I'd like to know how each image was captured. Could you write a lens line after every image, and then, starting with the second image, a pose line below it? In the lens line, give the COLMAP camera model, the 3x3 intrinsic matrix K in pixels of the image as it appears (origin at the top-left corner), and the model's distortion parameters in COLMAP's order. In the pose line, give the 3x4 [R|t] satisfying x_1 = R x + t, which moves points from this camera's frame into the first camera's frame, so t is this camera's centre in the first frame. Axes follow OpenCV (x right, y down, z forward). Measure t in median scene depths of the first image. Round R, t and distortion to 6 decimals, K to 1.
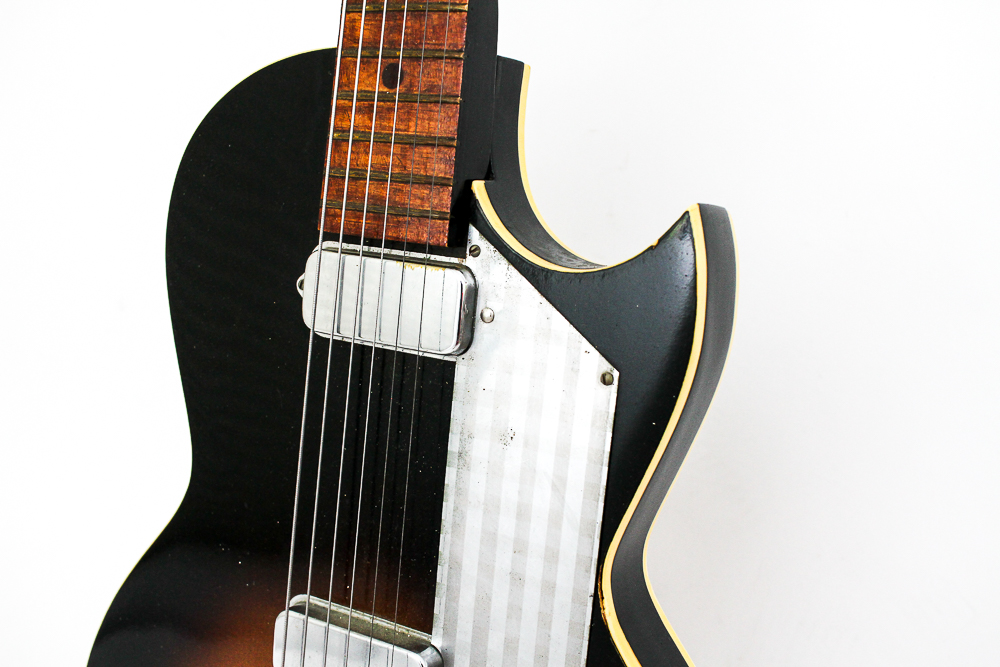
lens RADIAL K [[1136.4, 0, 491.2], [0, 1136.4, 343.2], [0, 0, 1]] dist [-0.112179, 0.000000]
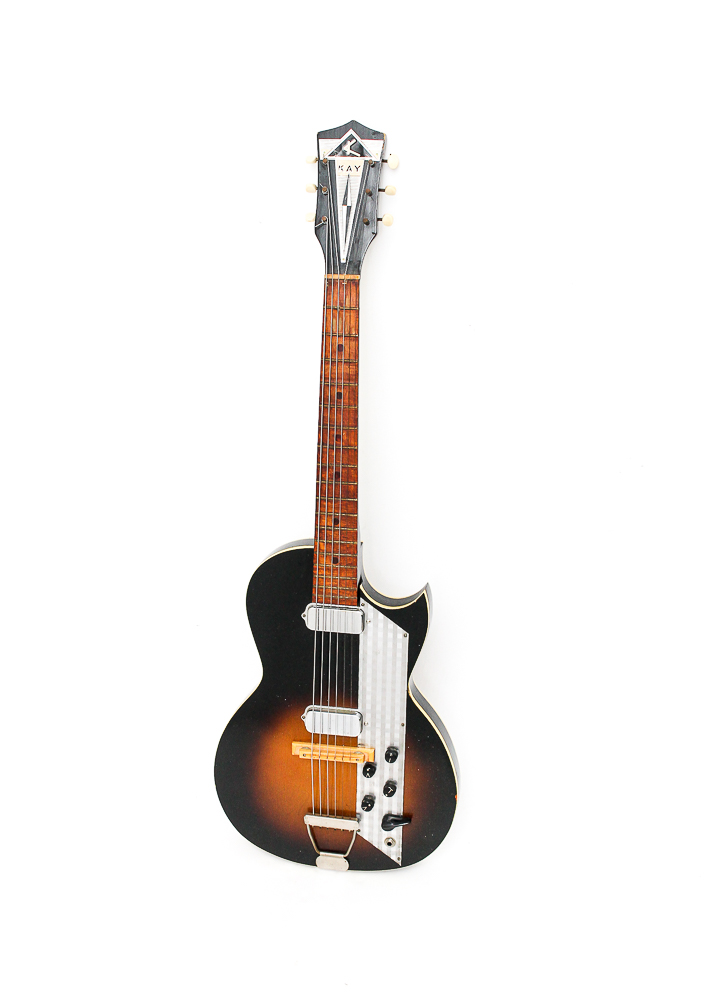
lens RADIAL K [[1240.5, 0, 364.6], [0, 1240.5, 509.5], [0, 0, 1]] dist [-0.081549, 0.000000]
pose [[0.938957, -0.161010, 0.304032, -1.130030], [0.114438, 0.979574, 0.165341, -1.003332], [-0.324444, -0.120455, 0.938204, -2.590415]]
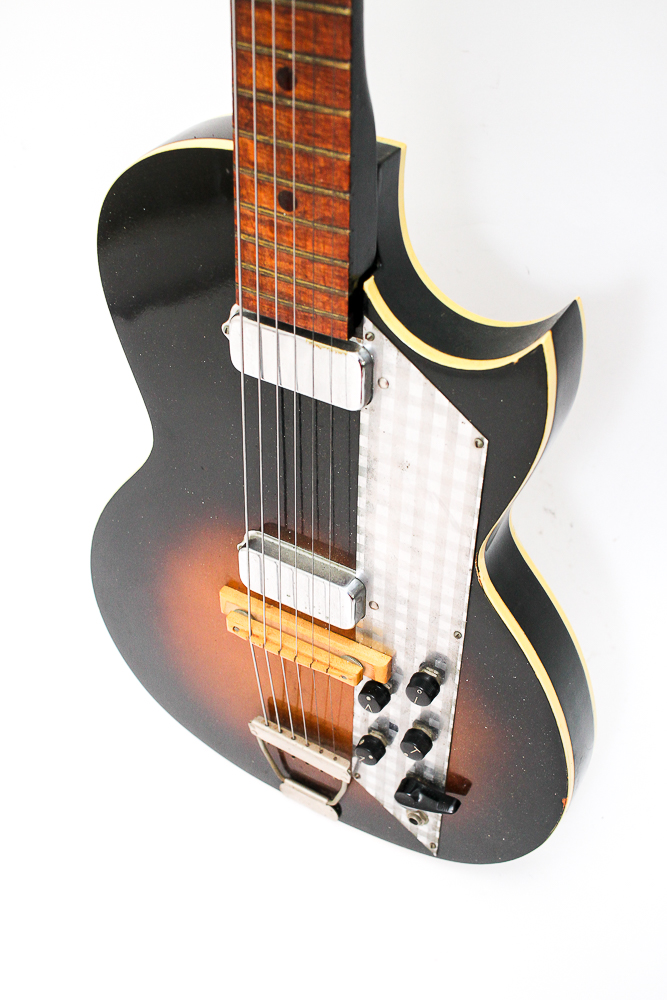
lens RADIAL K [[1136.4, 0, 337.7], [0, 1136.4, 505.7], [0, 0, 1]] dist [-0.112179, 0.000000]
pose [[0.996540, -0.058404, -0.059130, 0.012303], [0.081251, 0.834286, 0.545313, -0.586385], [0.017483, -0.548230, 0.836145, -0.121186]]
